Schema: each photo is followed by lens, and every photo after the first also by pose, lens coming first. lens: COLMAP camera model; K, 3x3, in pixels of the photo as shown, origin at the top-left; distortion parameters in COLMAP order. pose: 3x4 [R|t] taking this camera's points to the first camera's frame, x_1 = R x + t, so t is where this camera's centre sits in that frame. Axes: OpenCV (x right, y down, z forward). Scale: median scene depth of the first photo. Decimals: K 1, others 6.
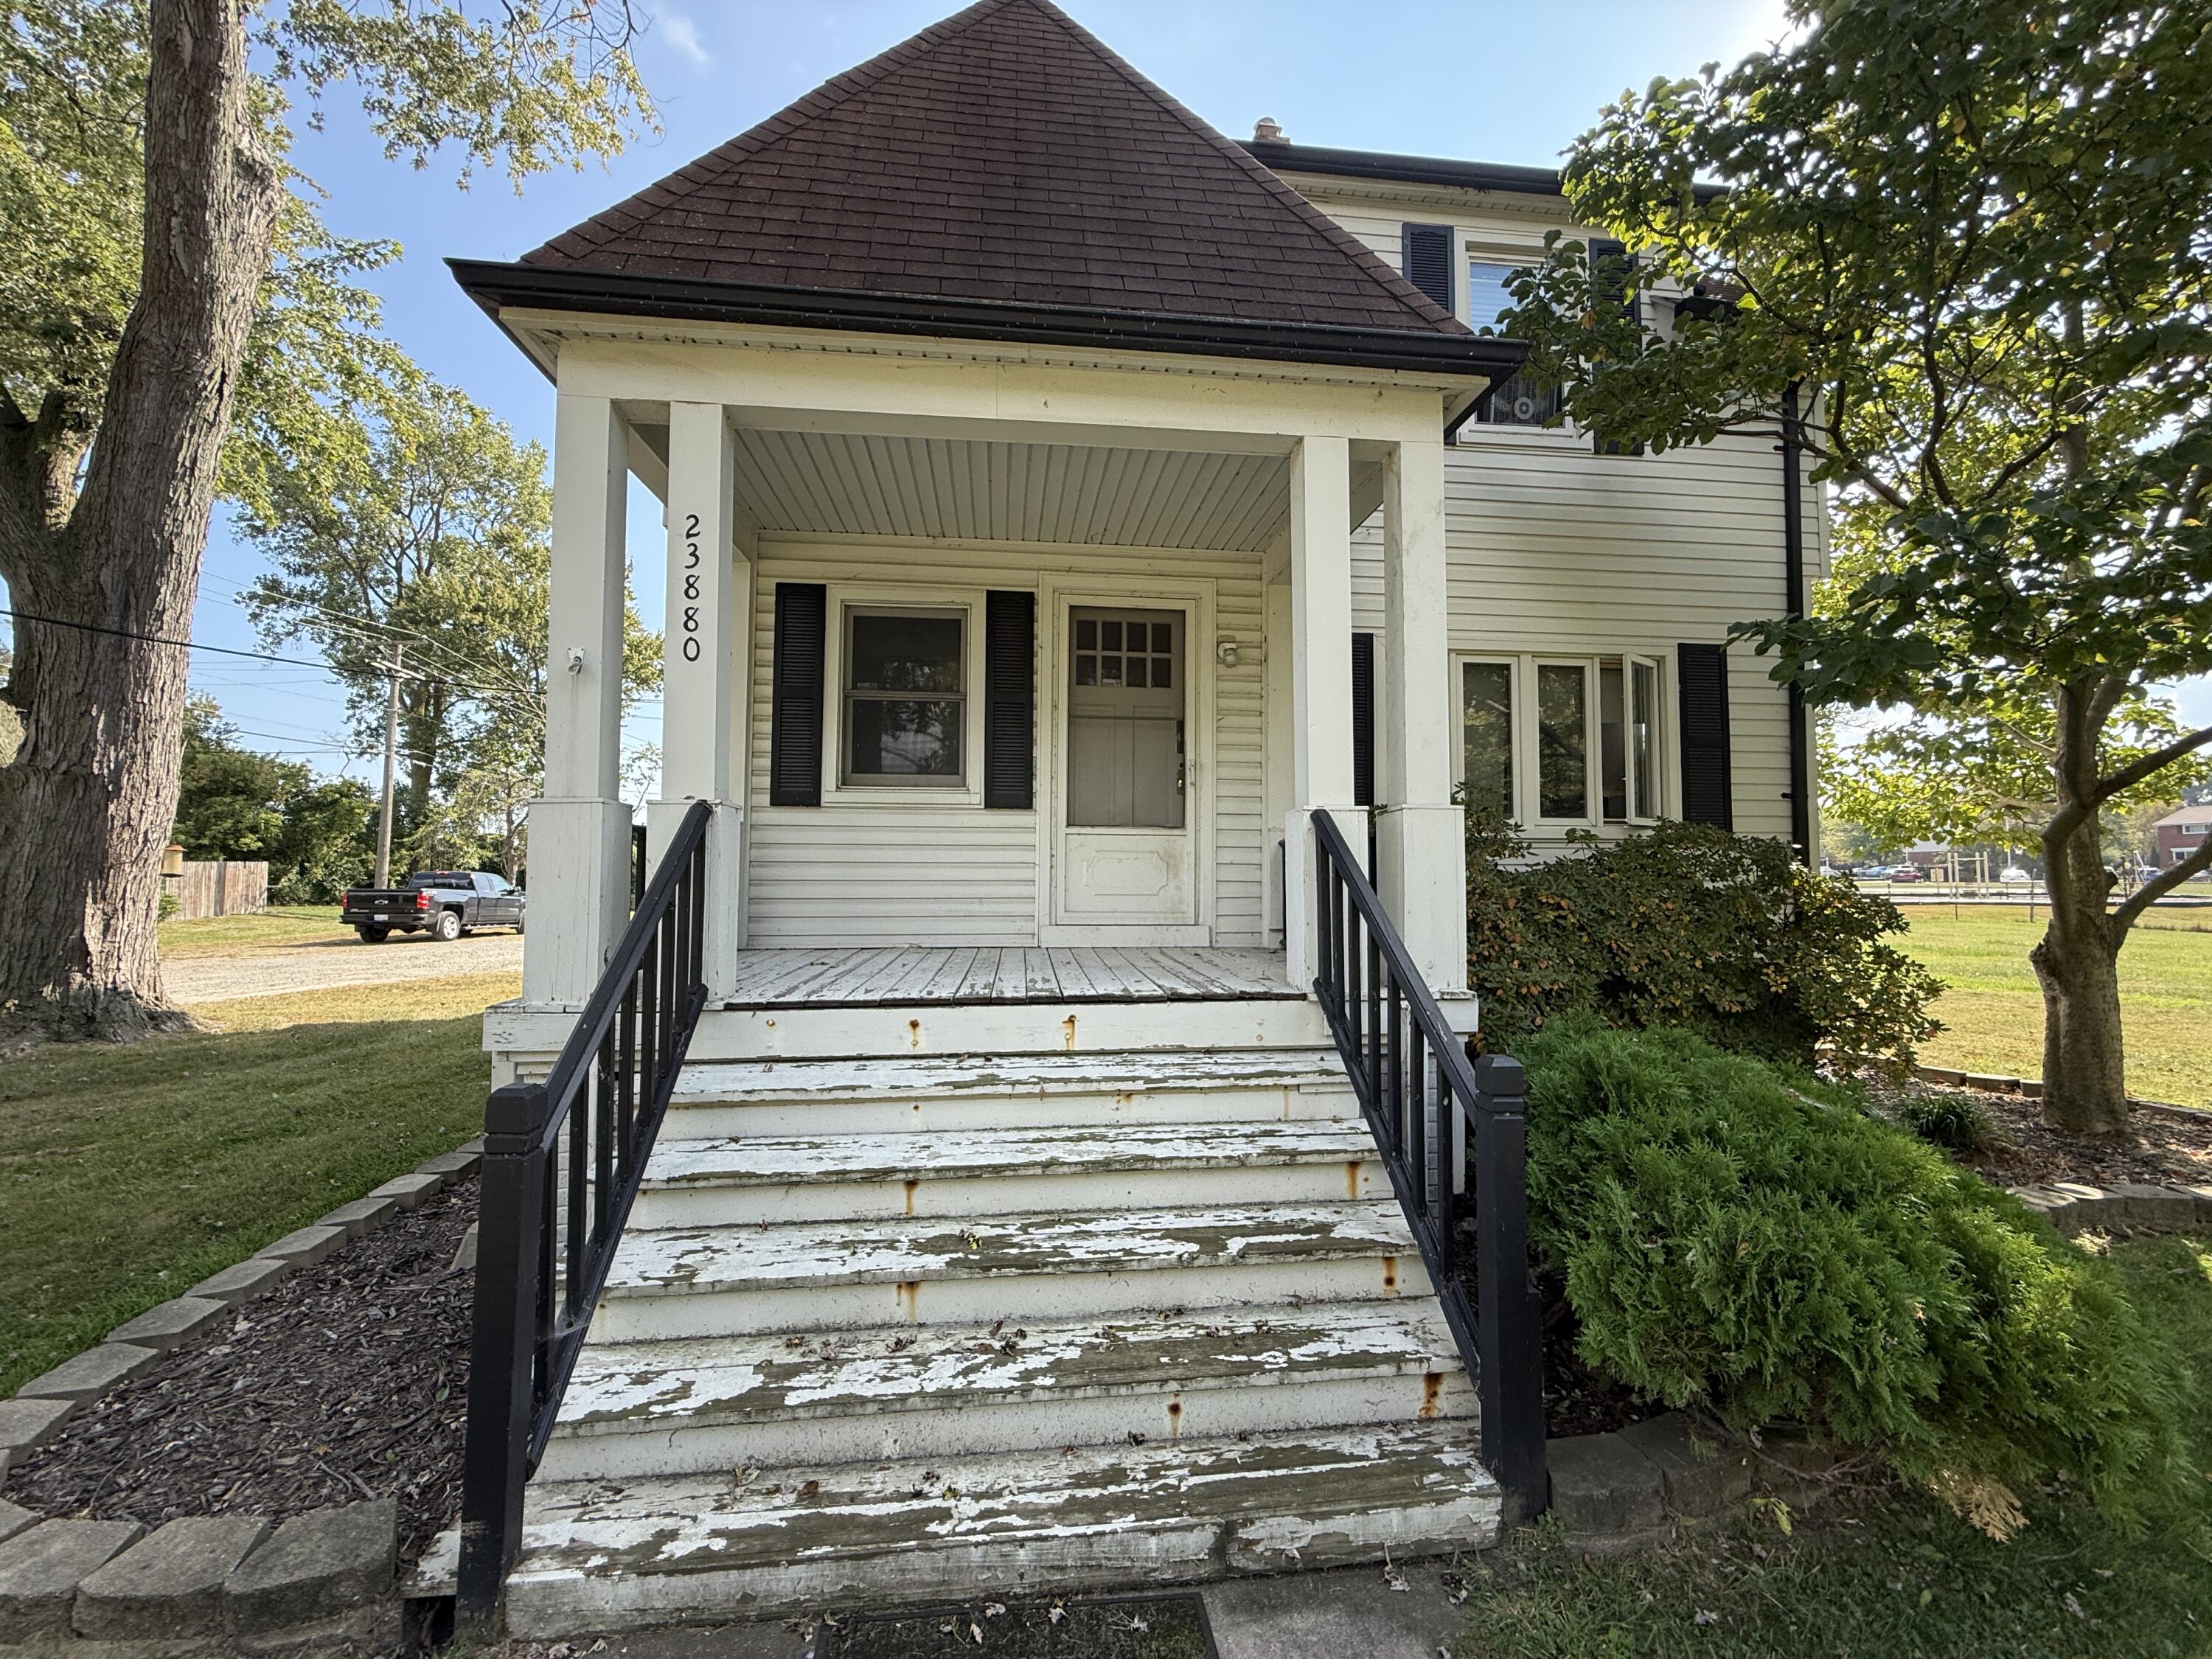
lens RADIAL K [[876.7, 0, 1106.0], [0, 876.7, 829.5], [0, 0, 1]] dist [-0.001104, 0.000170]
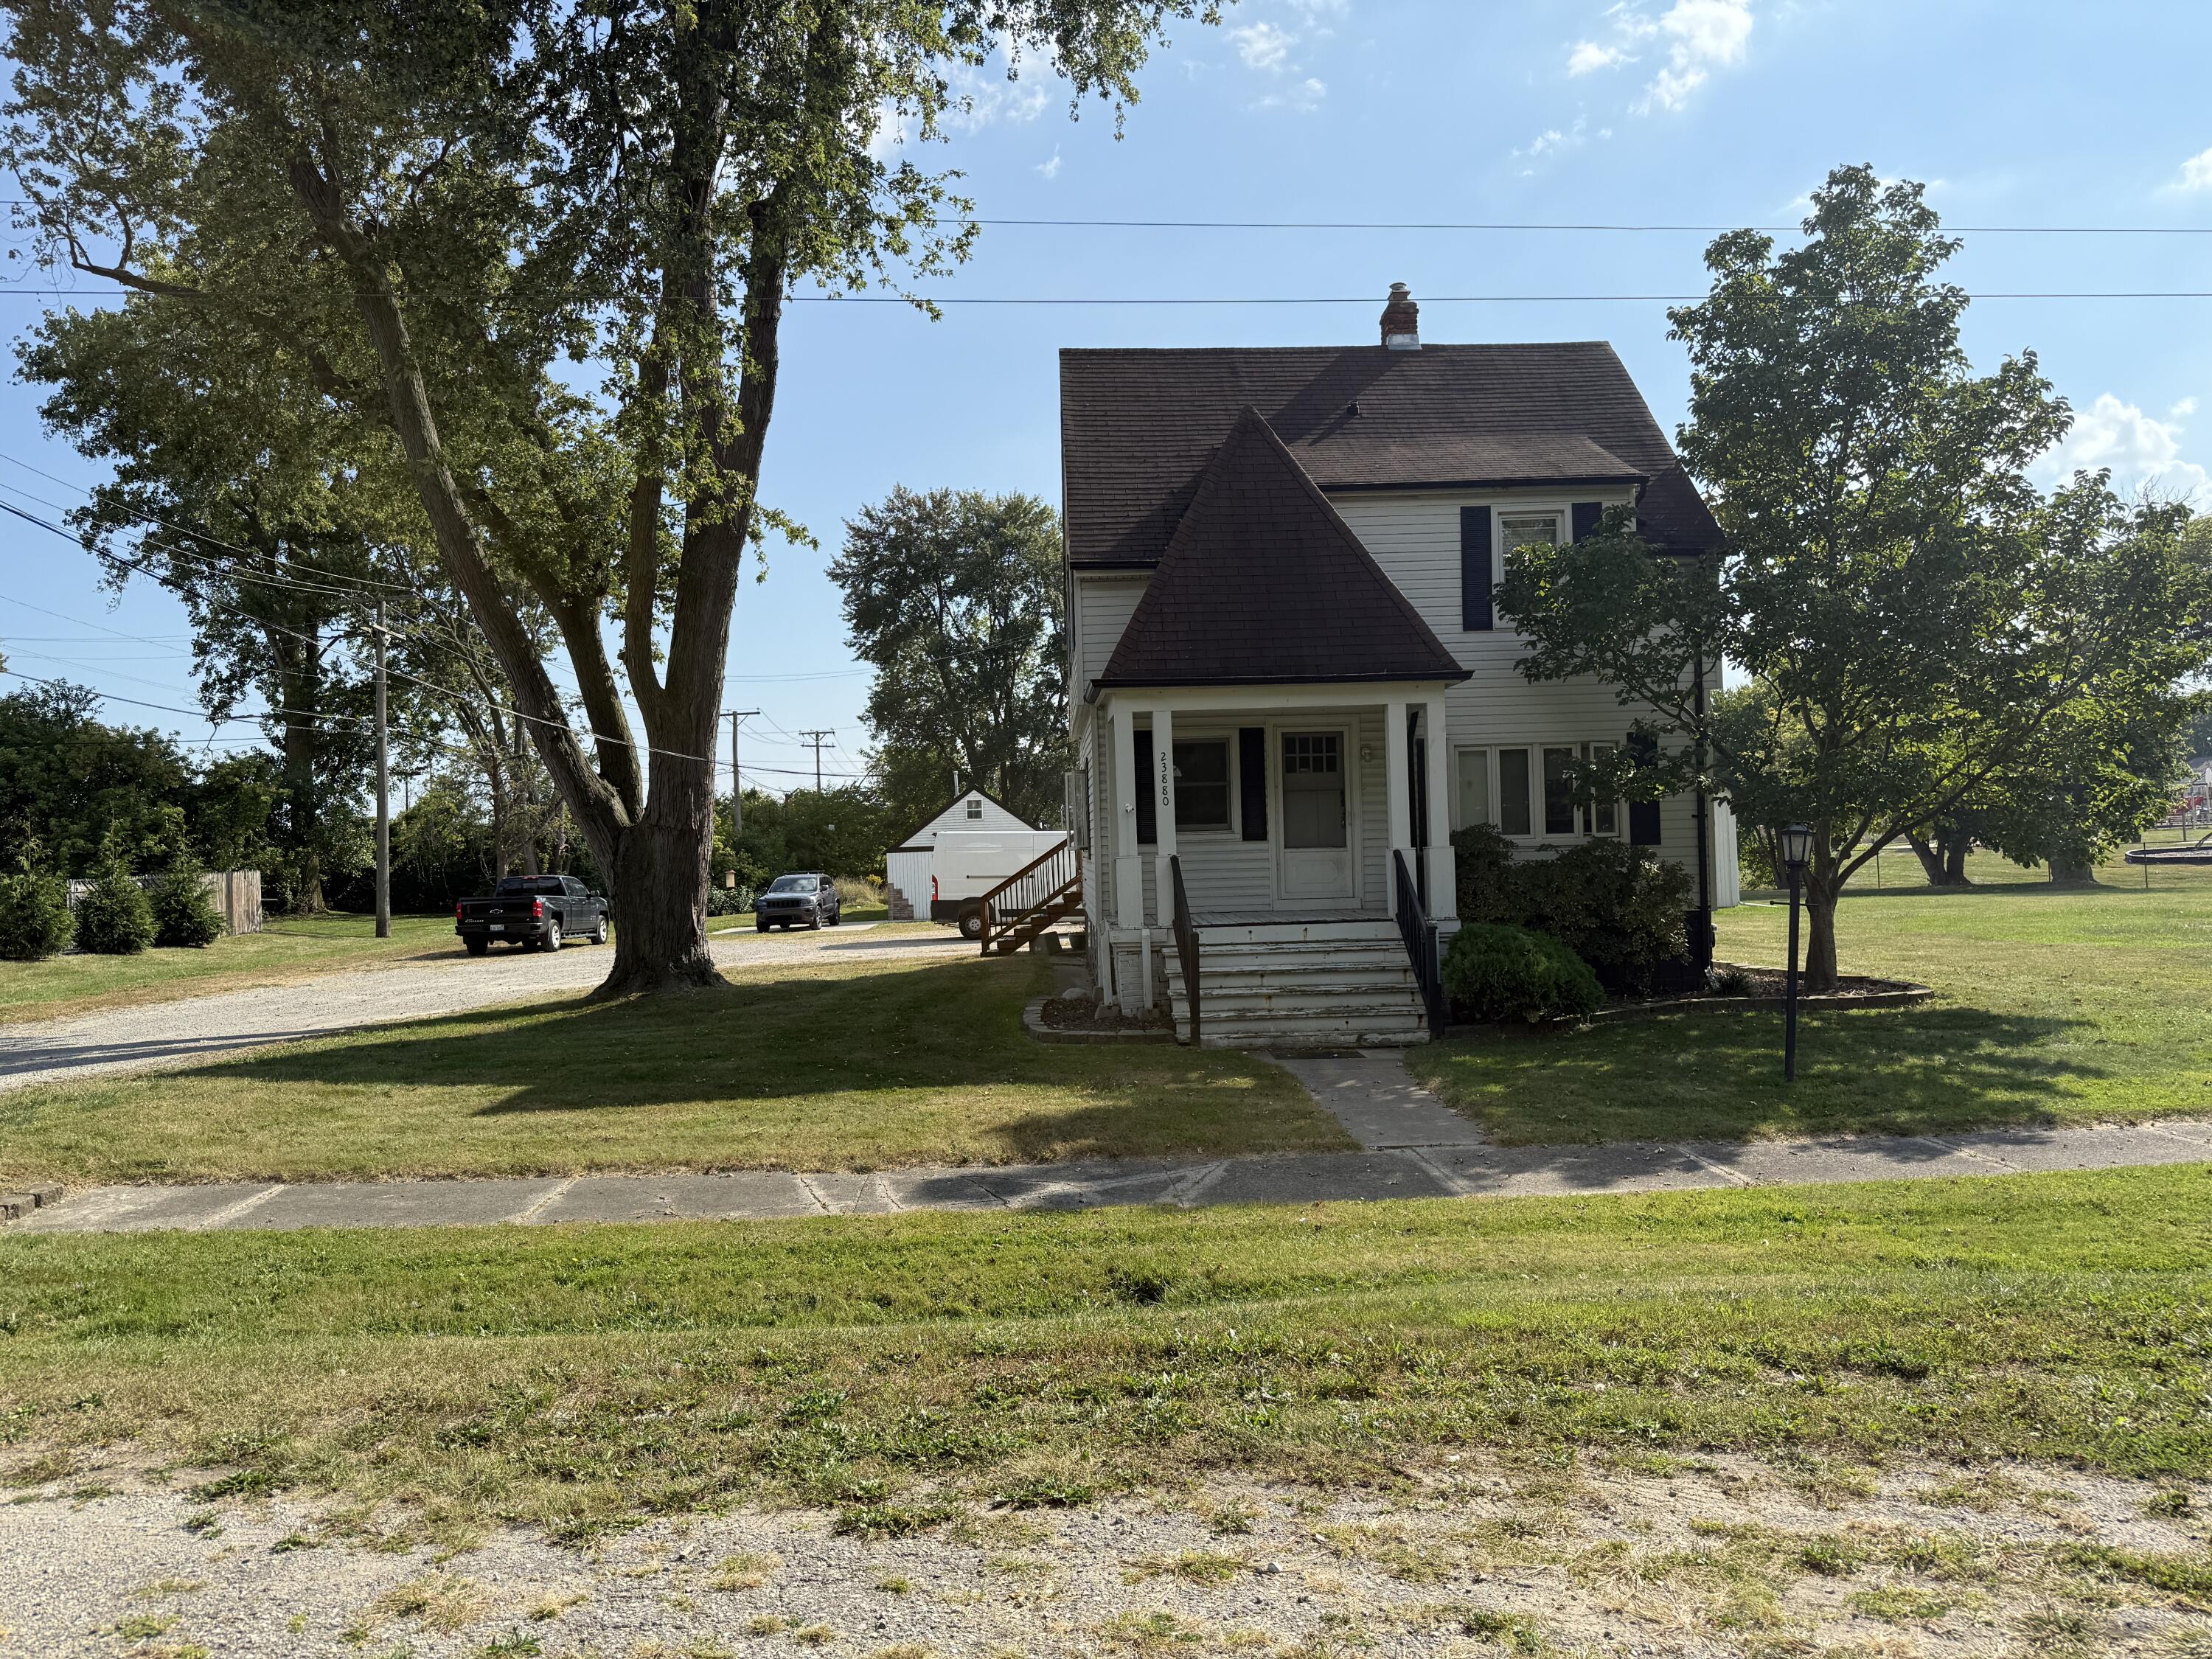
lens RADIAL K [[1543.8, 0, 1110.9], [0, 1543.8, 856.5], [0, 0, 1]] dist [0.122431, -0.174253]
pose [[0.997208, -0.032503, -0.067232, -0.194001], [0.036667, 0.997423, 0.061670, -0.206526], [0.065054, -0.063963, 0.995830, -2.381289]]
